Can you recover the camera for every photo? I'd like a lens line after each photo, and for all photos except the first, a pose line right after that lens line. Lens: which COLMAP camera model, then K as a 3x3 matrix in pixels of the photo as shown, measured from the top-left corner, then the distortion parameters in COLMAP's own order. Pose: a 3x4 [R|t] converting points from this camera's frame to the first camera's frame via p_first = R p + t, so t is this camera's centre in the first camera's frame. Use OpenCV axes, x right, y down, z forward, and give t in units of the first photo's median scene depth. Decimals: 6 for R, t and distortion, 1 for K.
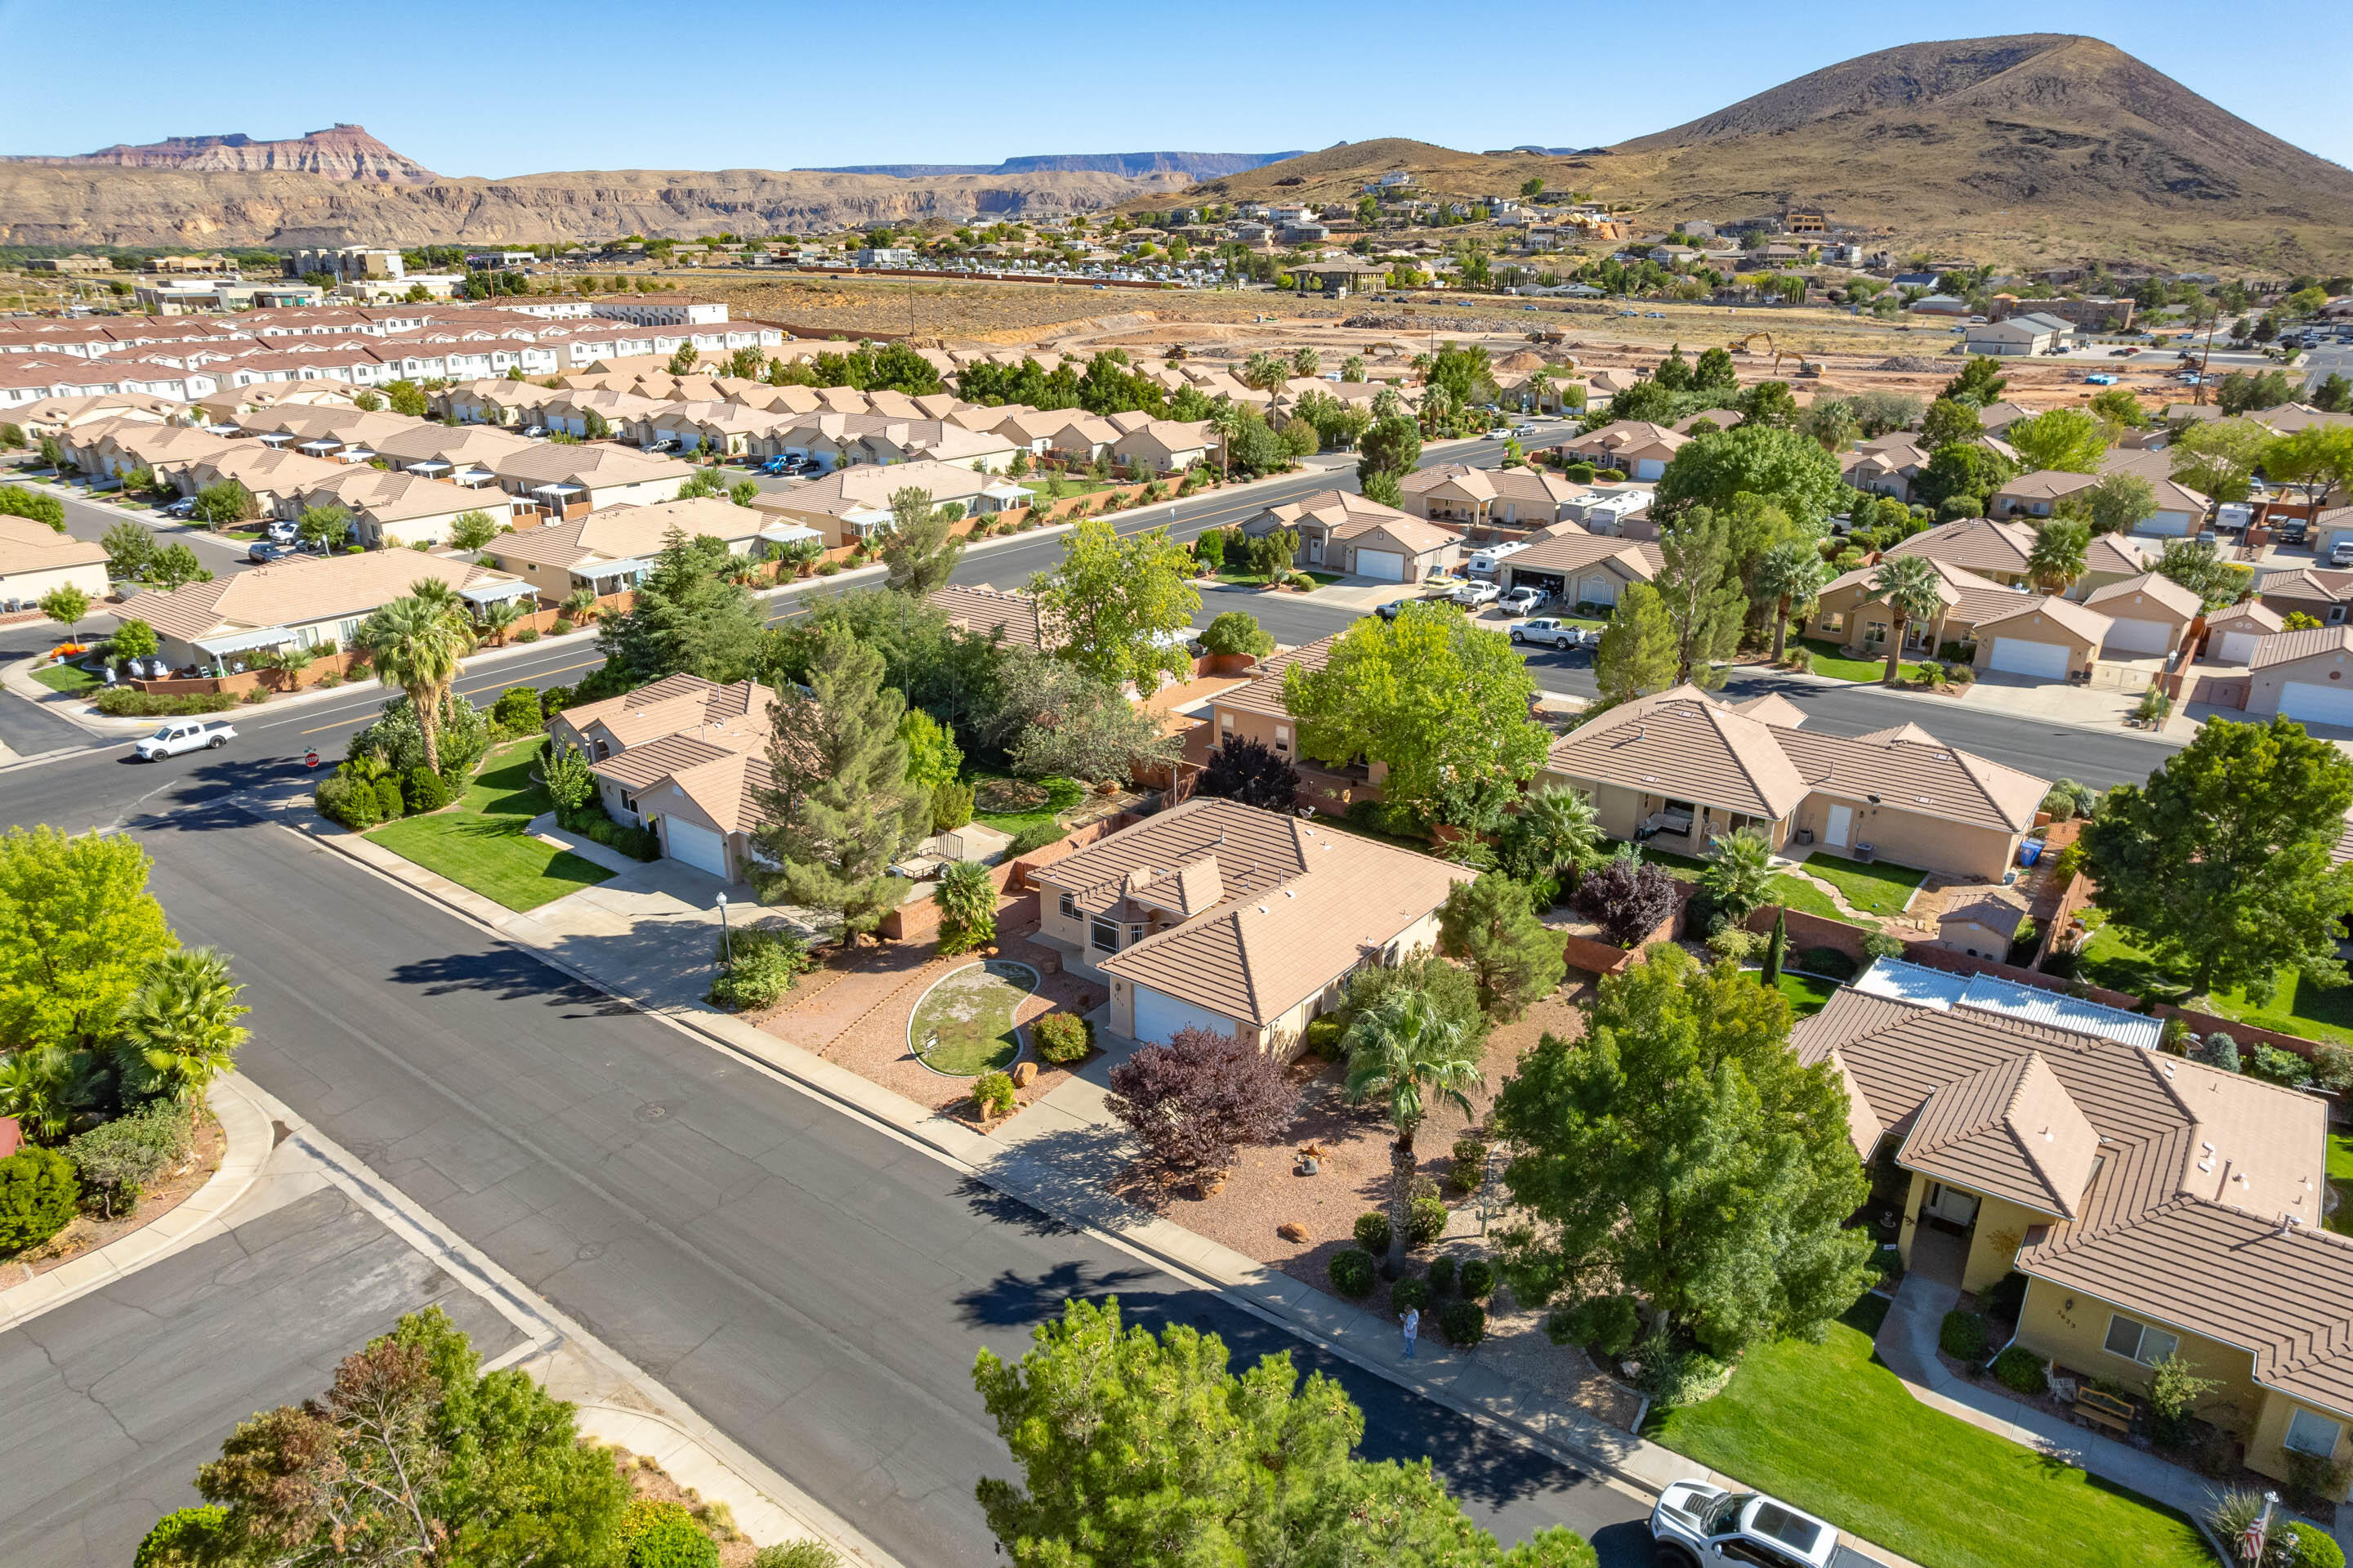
lens RADIAL K [[1507.8, 0, 1178.6], [0, 1507.8, 800.8], [0, 0, 1]] dist [-0.078188, 0.073493]
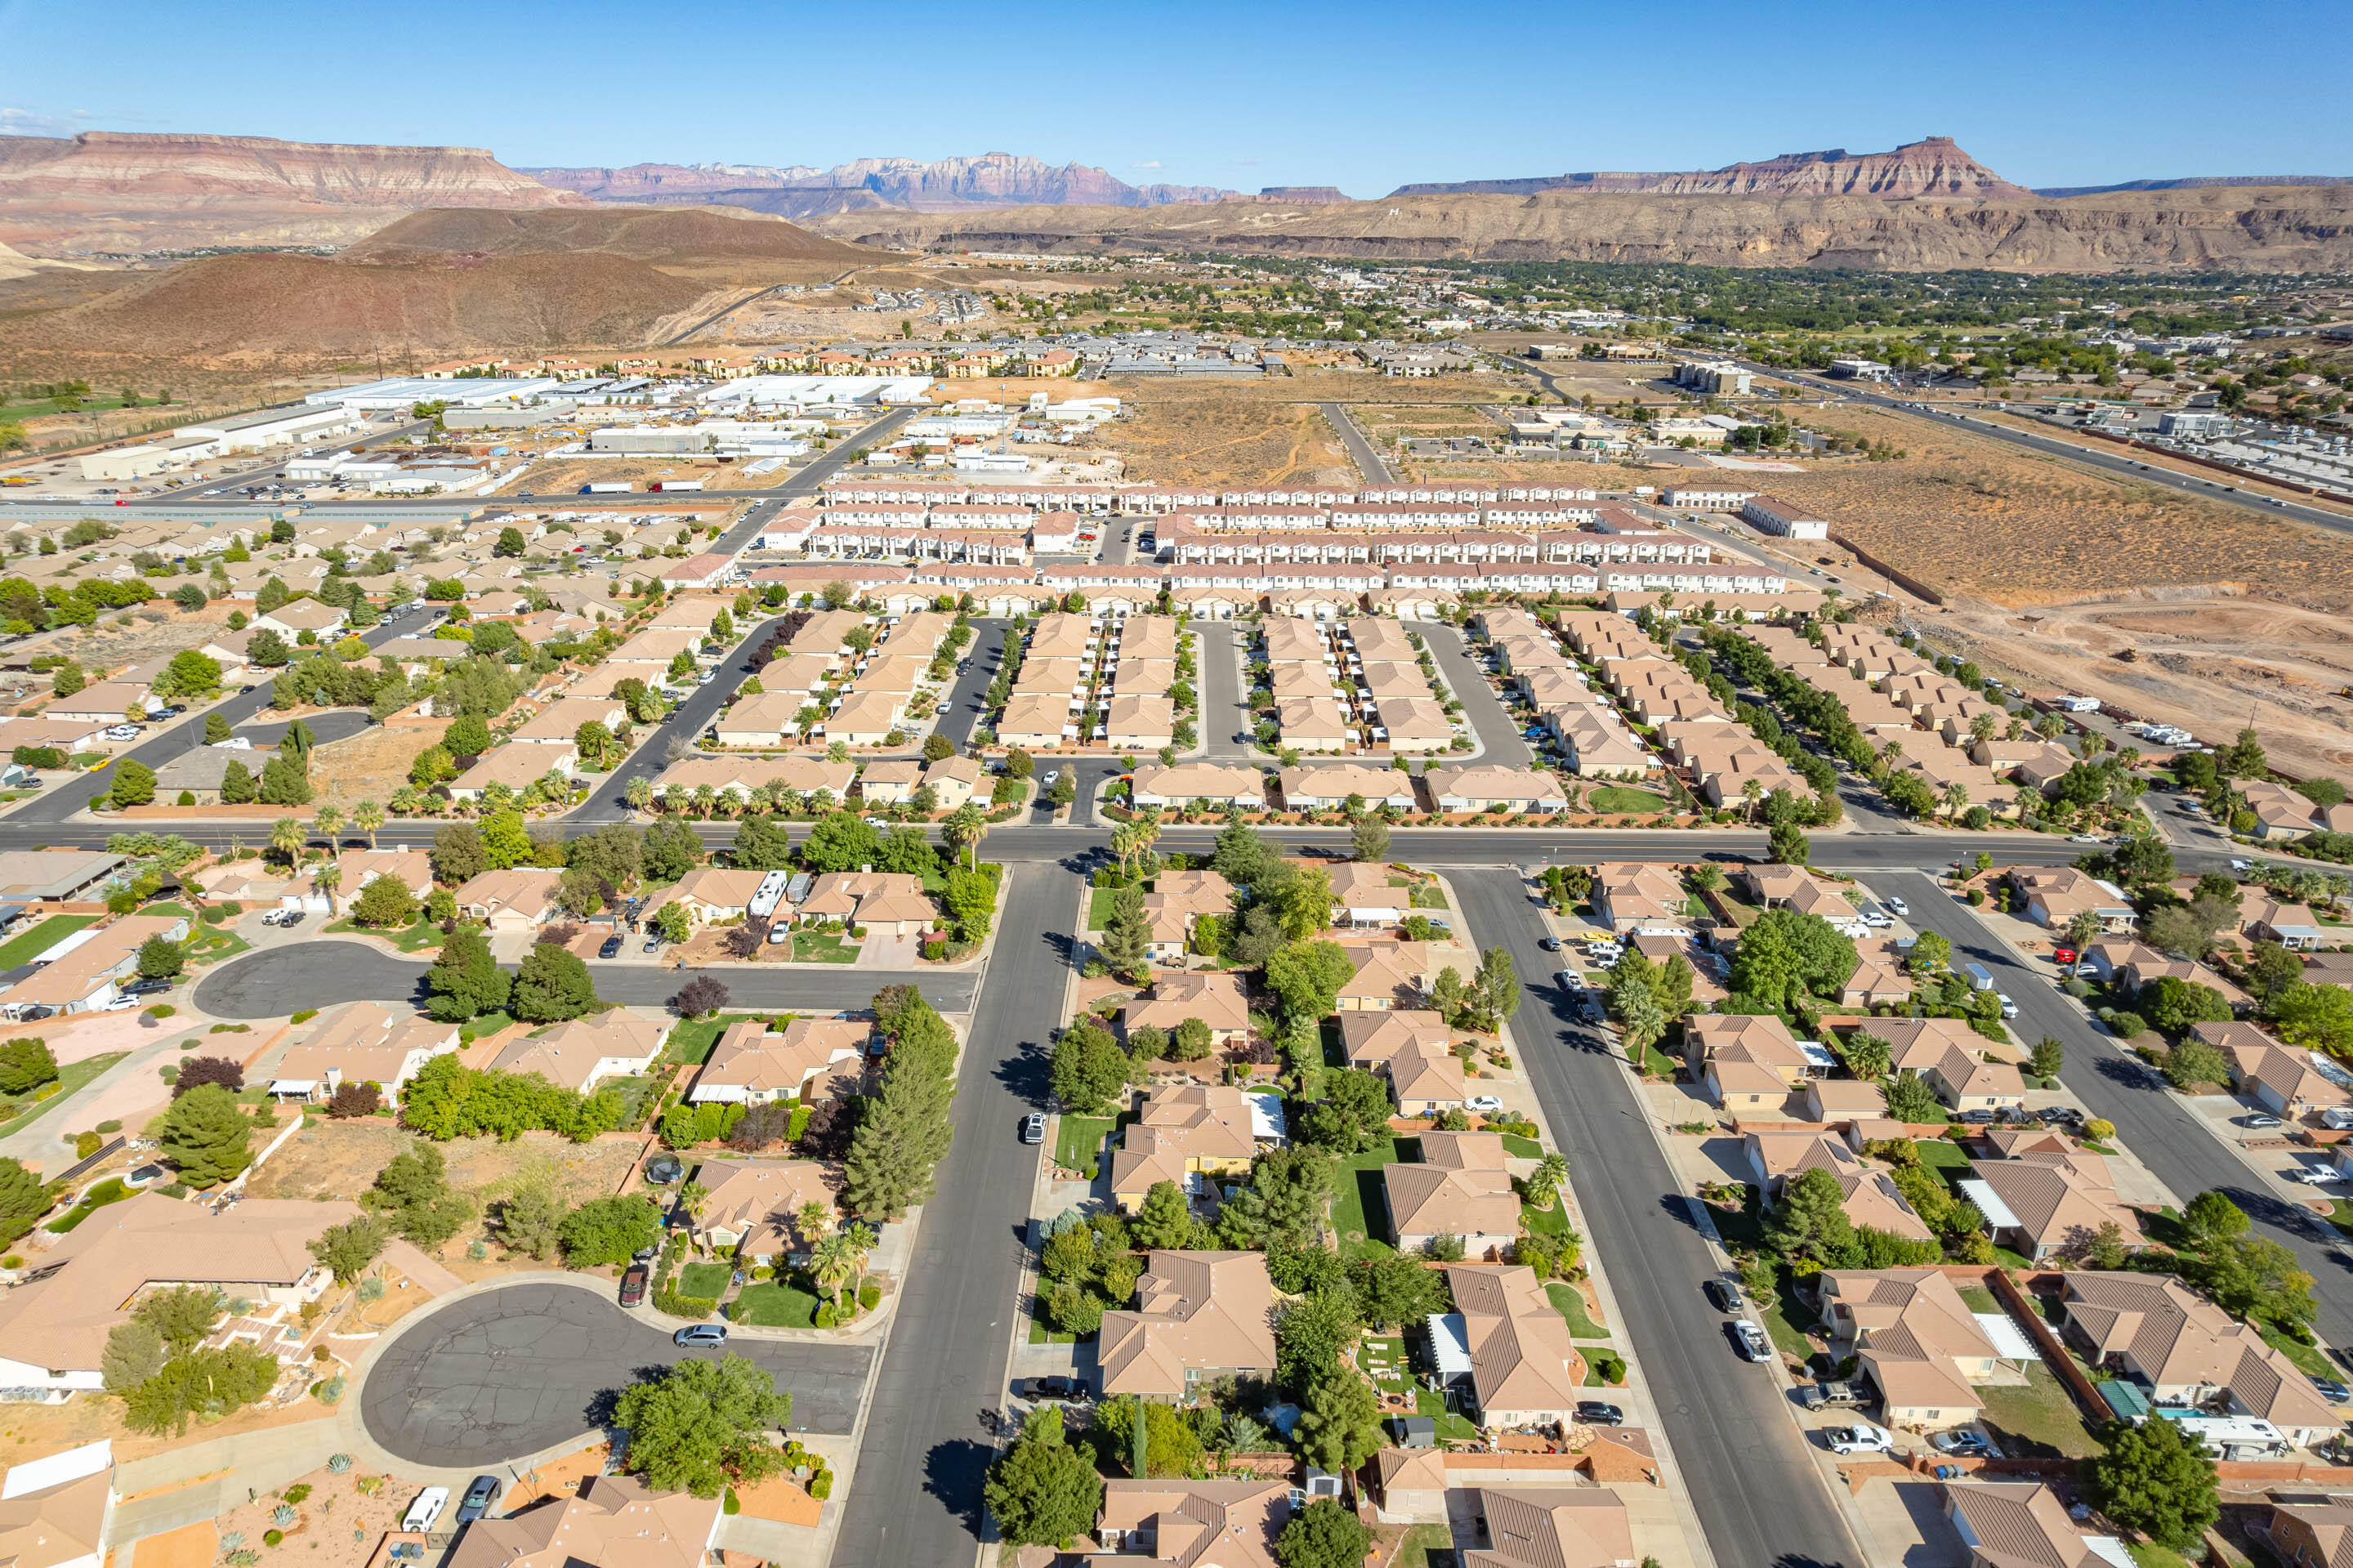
lens RADIAL K [[1507.8, 0, 1177.0], [0, 1507.8, 799.3], [0, 0, 1]] dist [-0.078188, 0.073493]
pose [[0.601881, 0.291020, -0.743671, 0.425287], [-0.289402, 0.947421, 0.136530, -0.145474], [0.744302, 0.133045, 0.654457, -0.227035]]
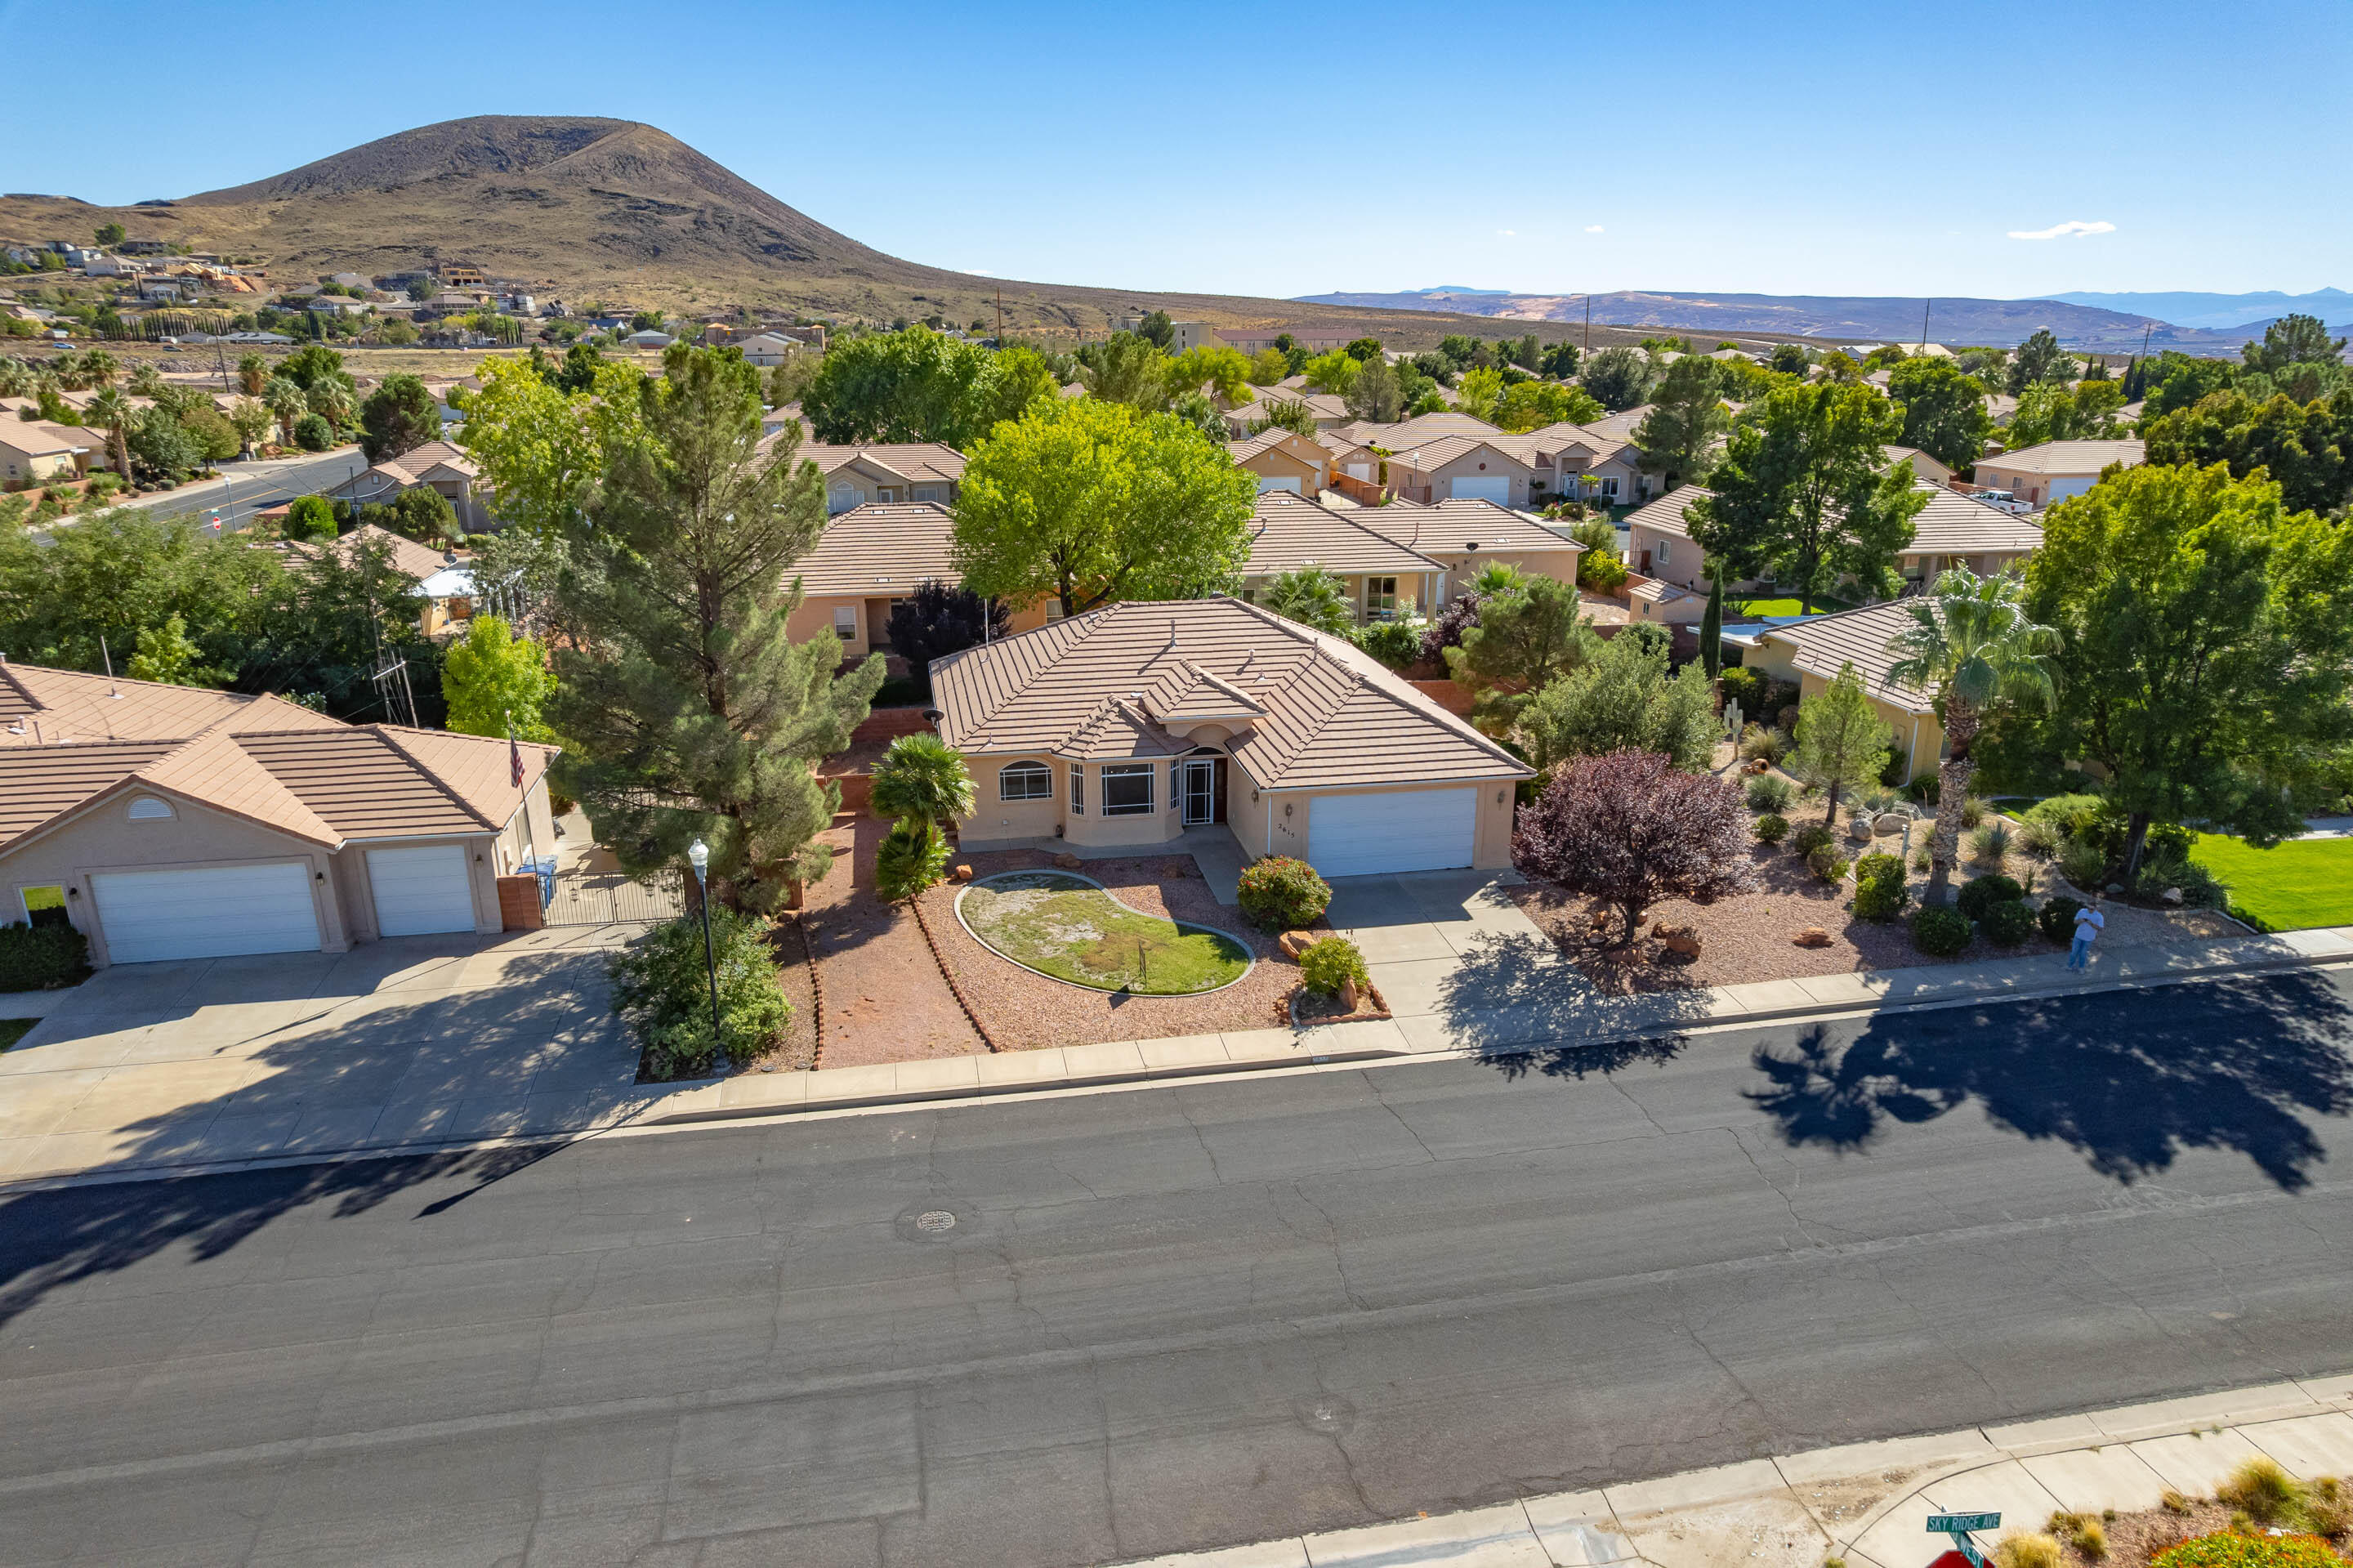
lens RADIAL K [[1507.8, 0, 1172.5], [0, 1507.8, 801.9], [0, 0, 1]] dist [-0.078188, 0.073493]
pose [[0.666953, -0.230049, 0.708697, -0.092559], [0.262692, 0.962669, 0.065271, 0.009619], [-0.697256, 0.142636, 0.702488, 0.087292]]
